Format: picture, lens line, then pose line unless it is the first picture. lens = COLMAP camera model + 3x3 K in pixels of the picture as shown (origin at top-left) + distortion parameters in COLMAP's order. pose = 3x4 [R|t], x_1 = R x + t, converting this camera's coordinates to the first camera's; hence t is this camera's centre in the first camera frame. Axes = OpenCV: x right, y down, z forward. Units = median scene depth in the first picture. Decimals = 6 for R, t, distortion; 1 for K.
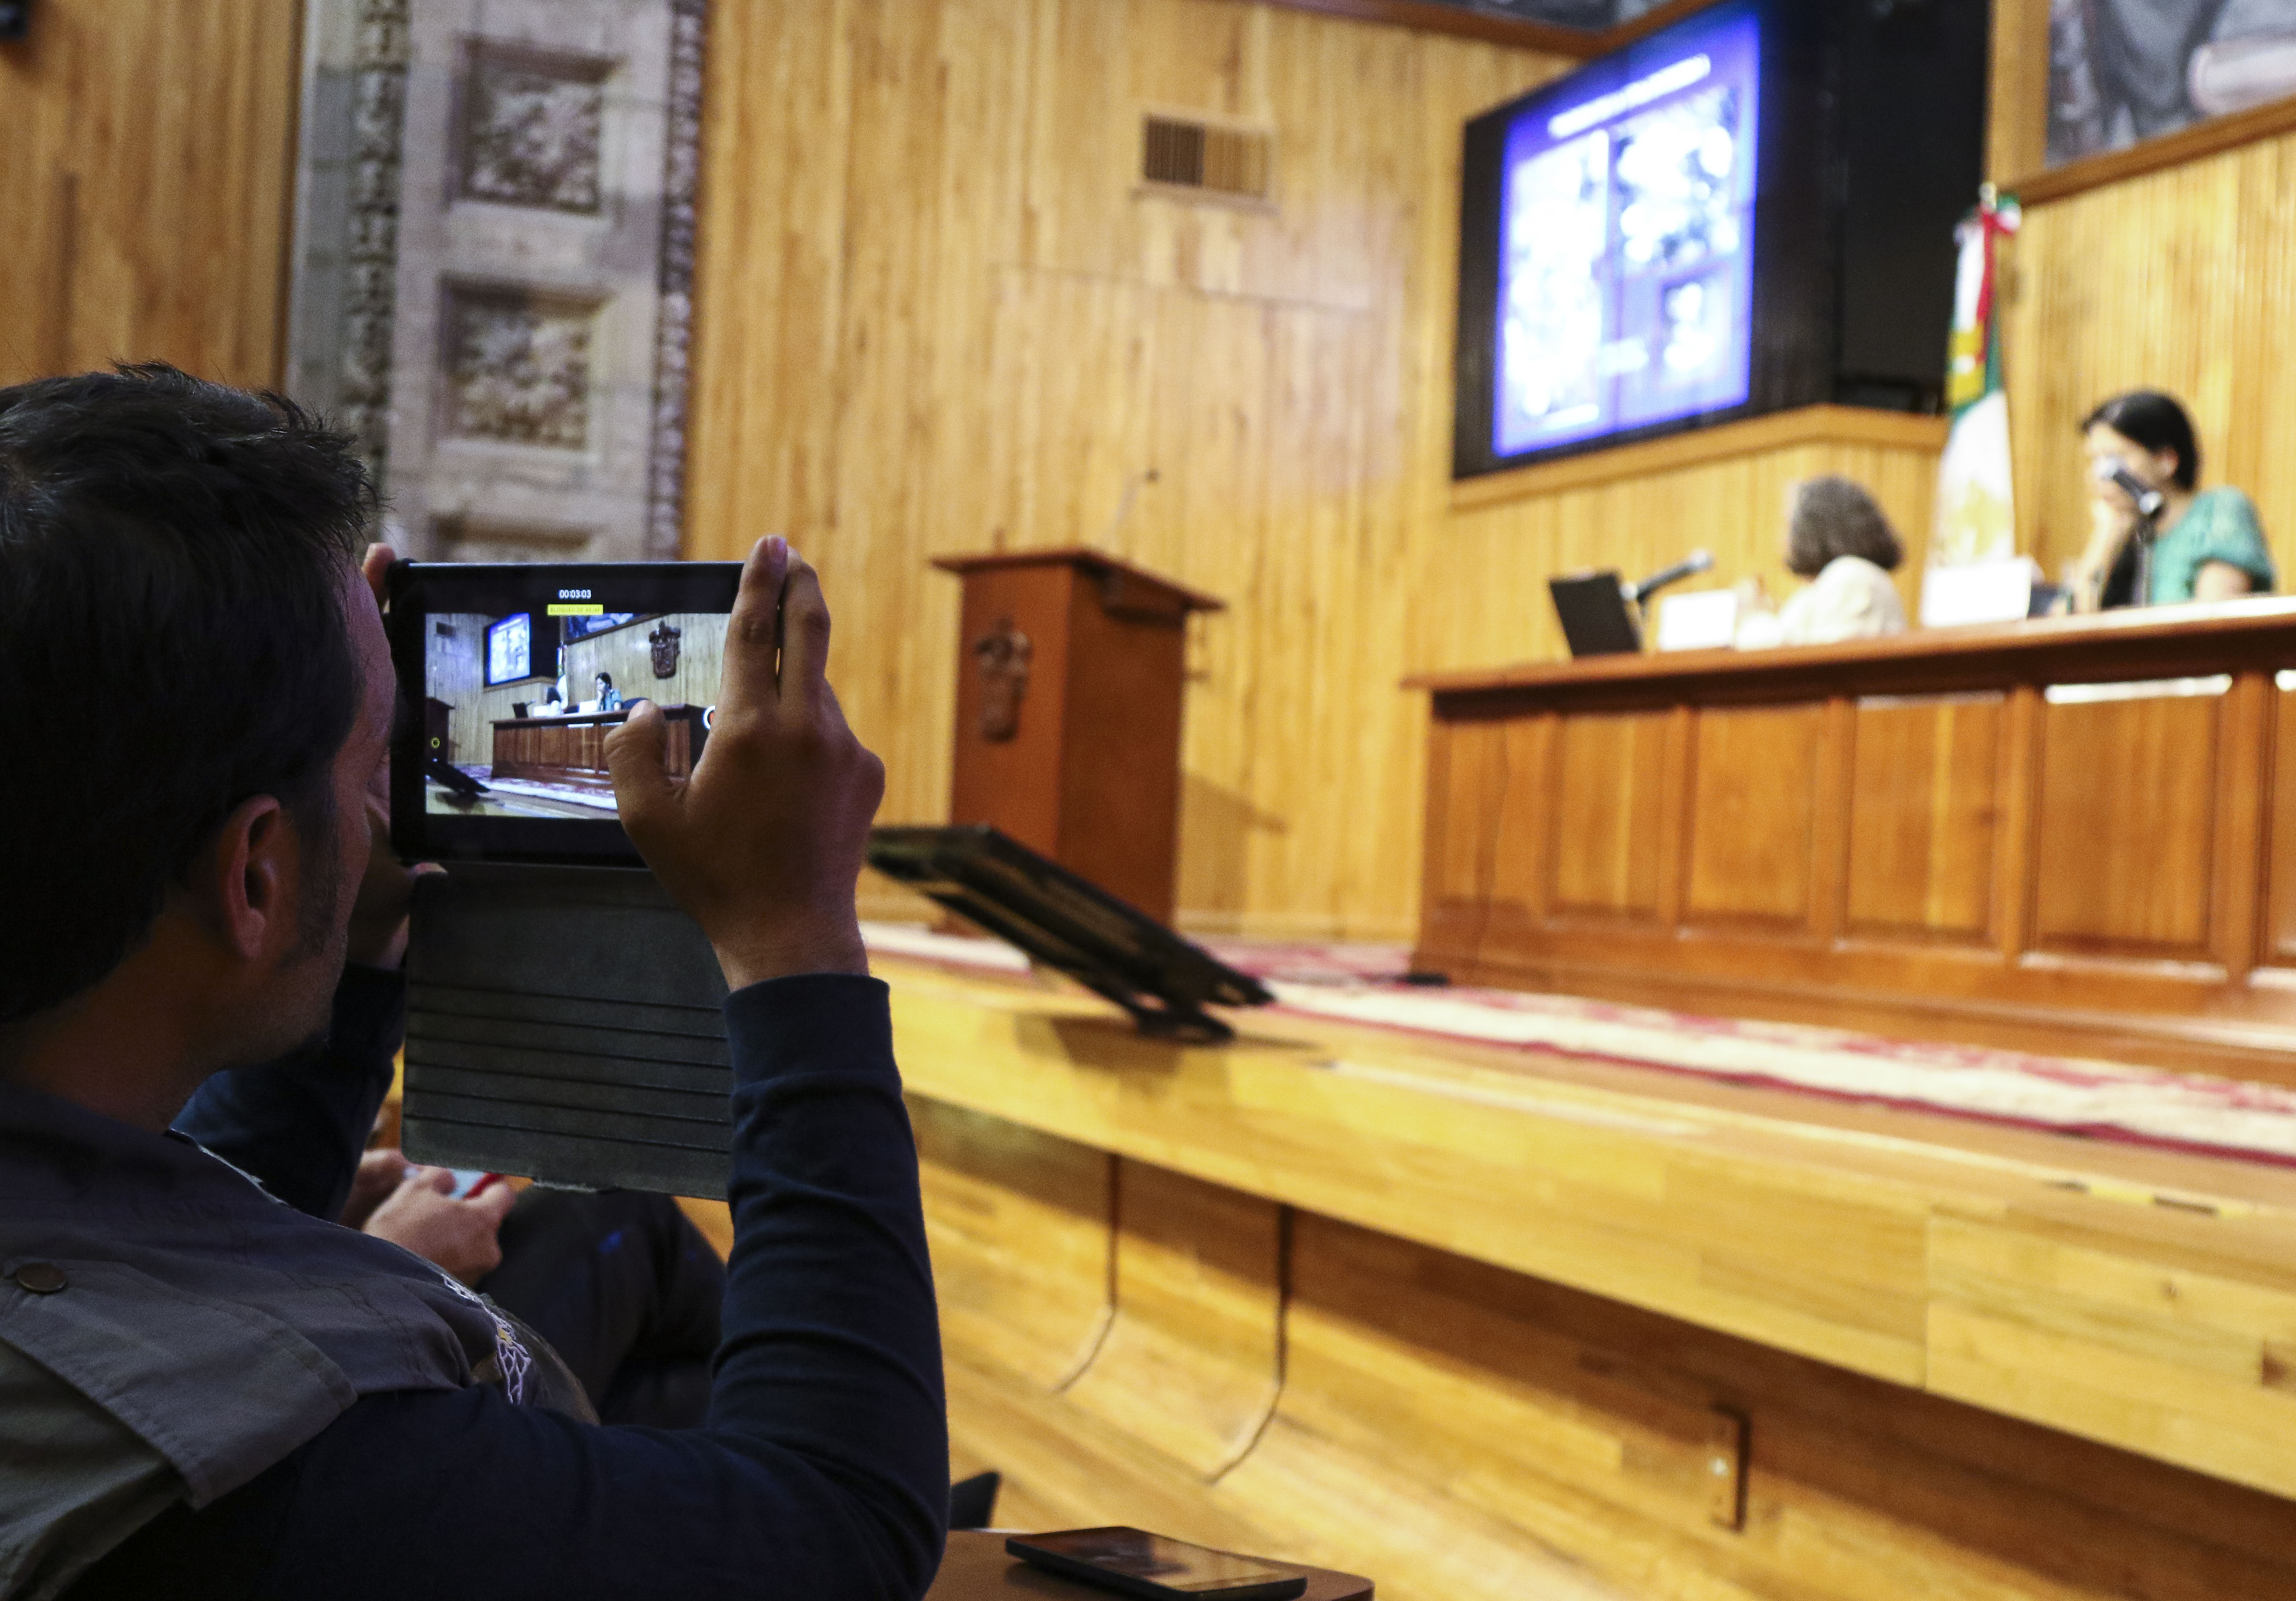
lens RADIAL K [[2887.9, 0, 1209.9], [0, 2887.9, 757.8], [0, 0, 1]] dist [0.024301, 0.000000]
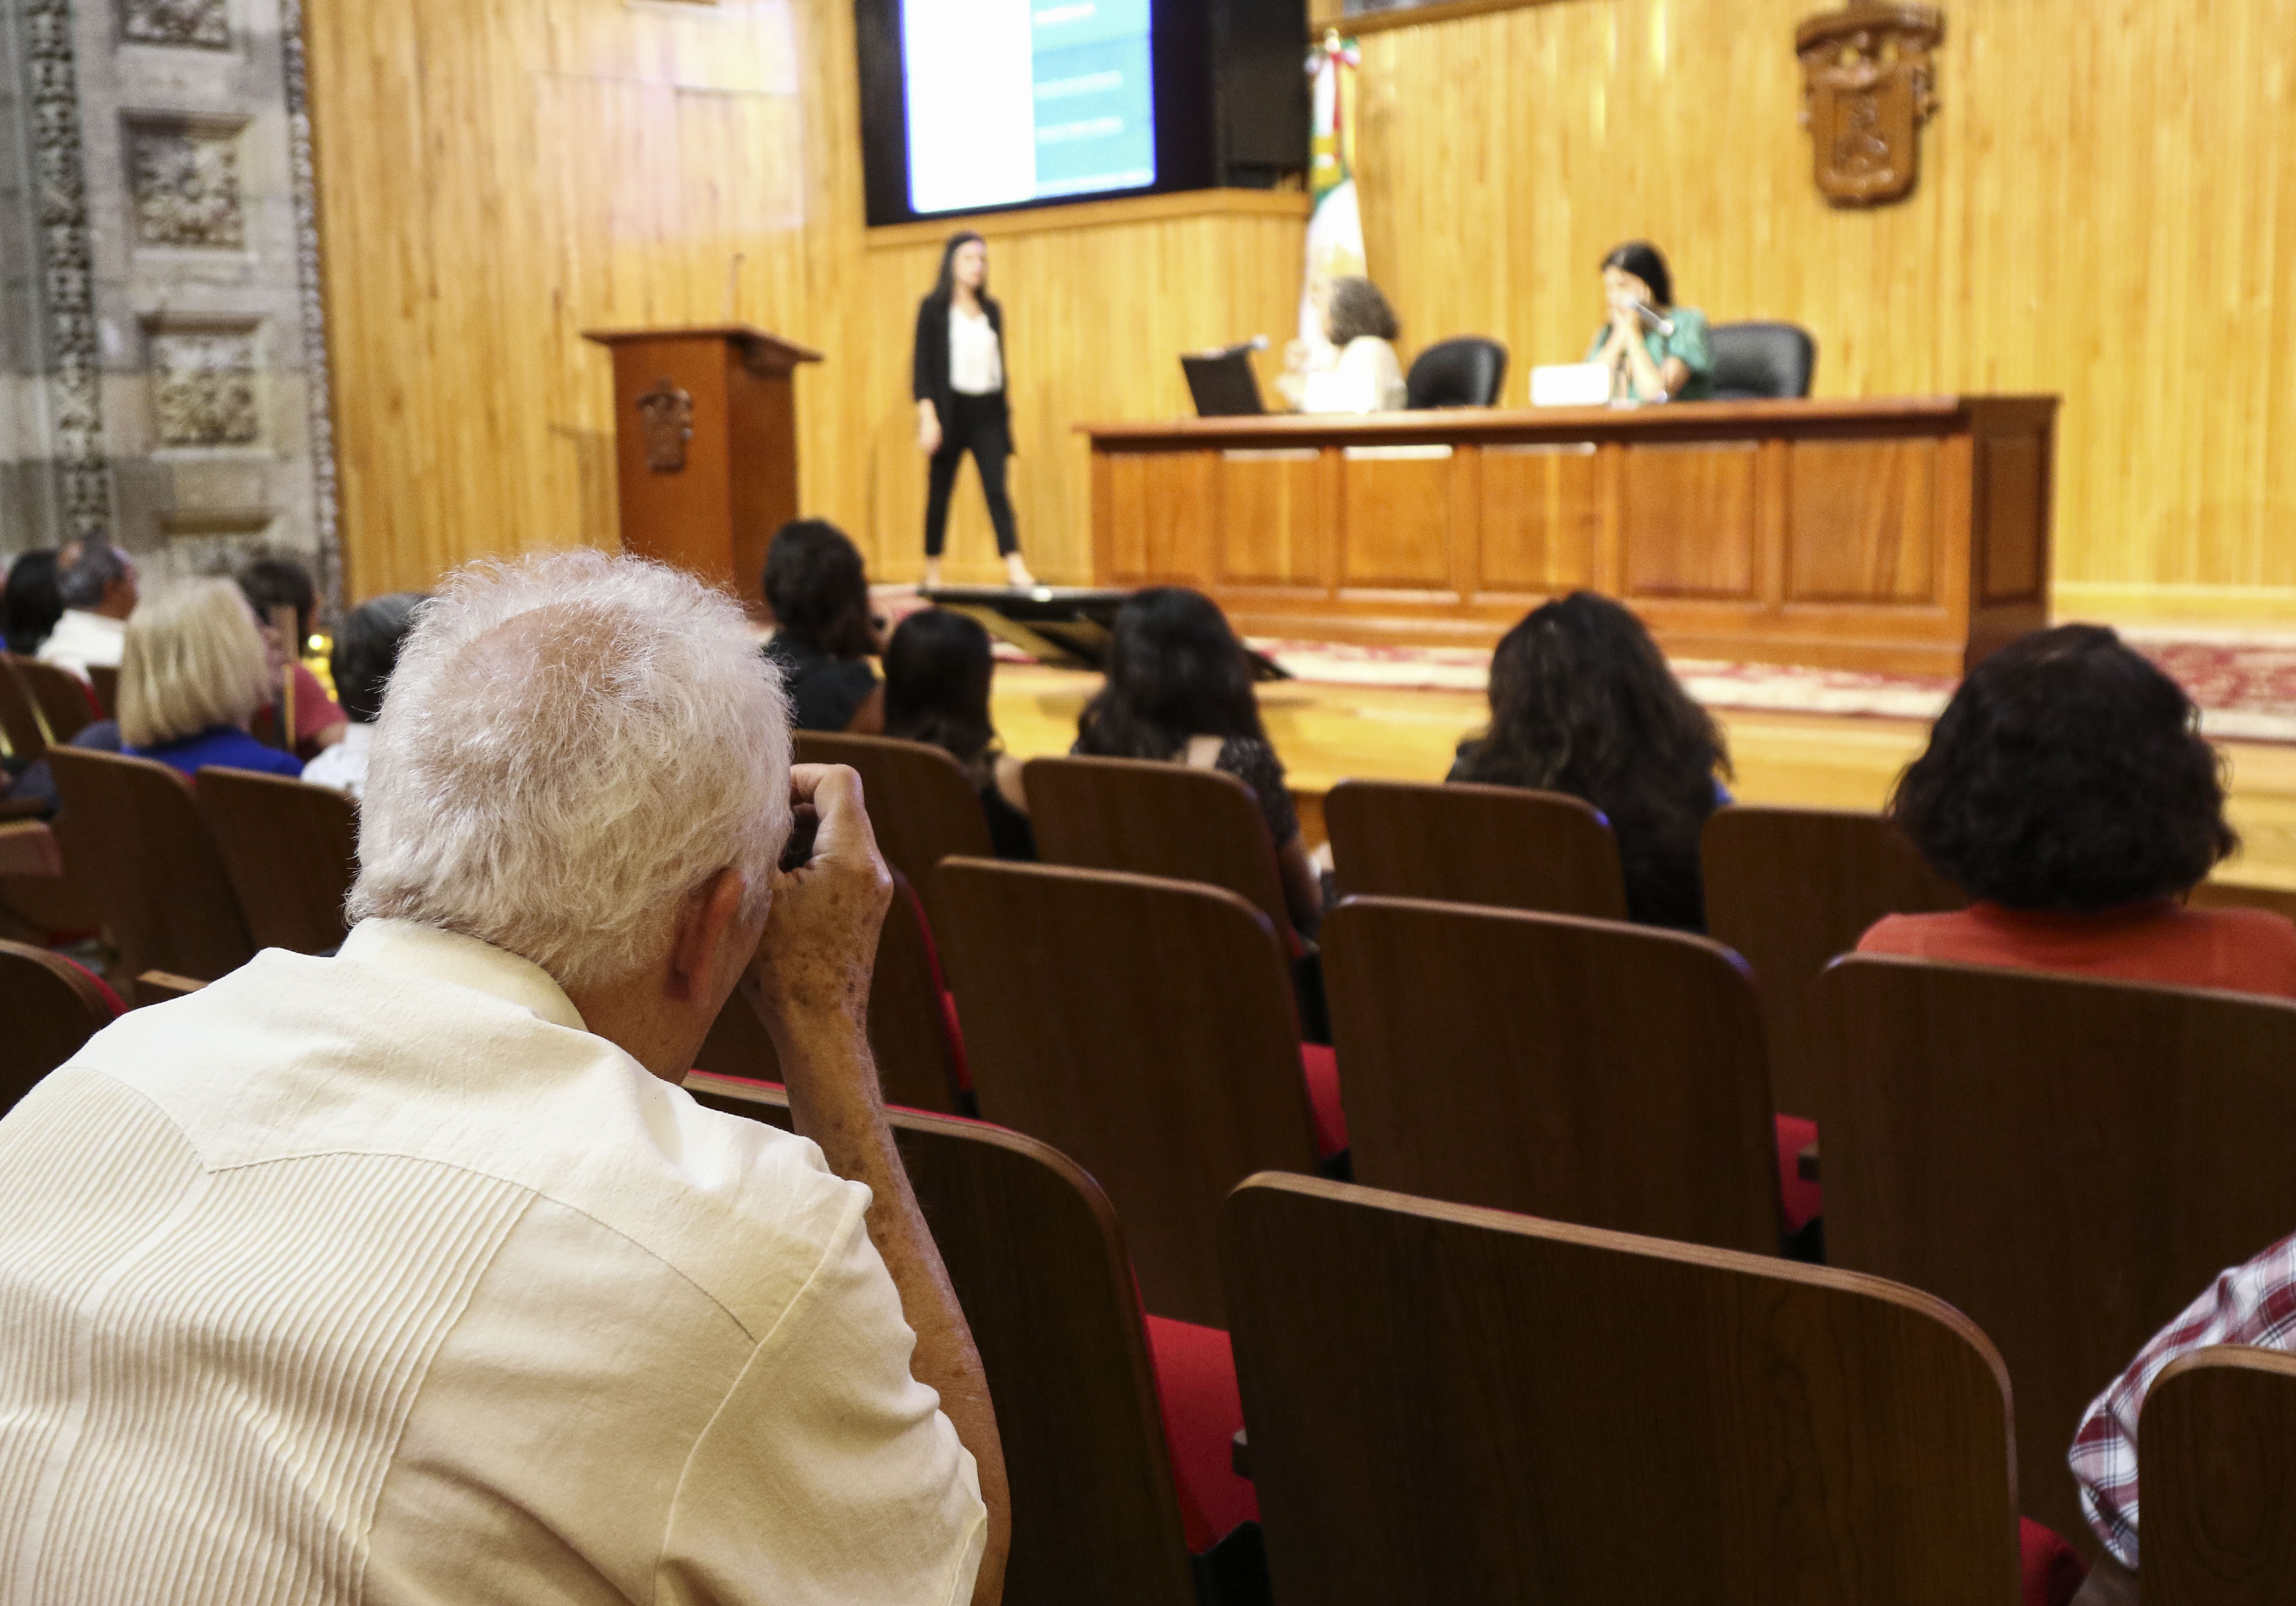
lens RADIAL K [[2553.5, 0, 1086.2], [0, 2553.5, 824.3], [0, 0, 1]] dist [-0.014696, 0.000000]
pose [[0.932246, -0.124854, 0.339602, -0.287676], [0.058721, 0.978342, 0.198489, -0.063672], [-0.357029, -0.165099, 0.919387, -0.159101]]
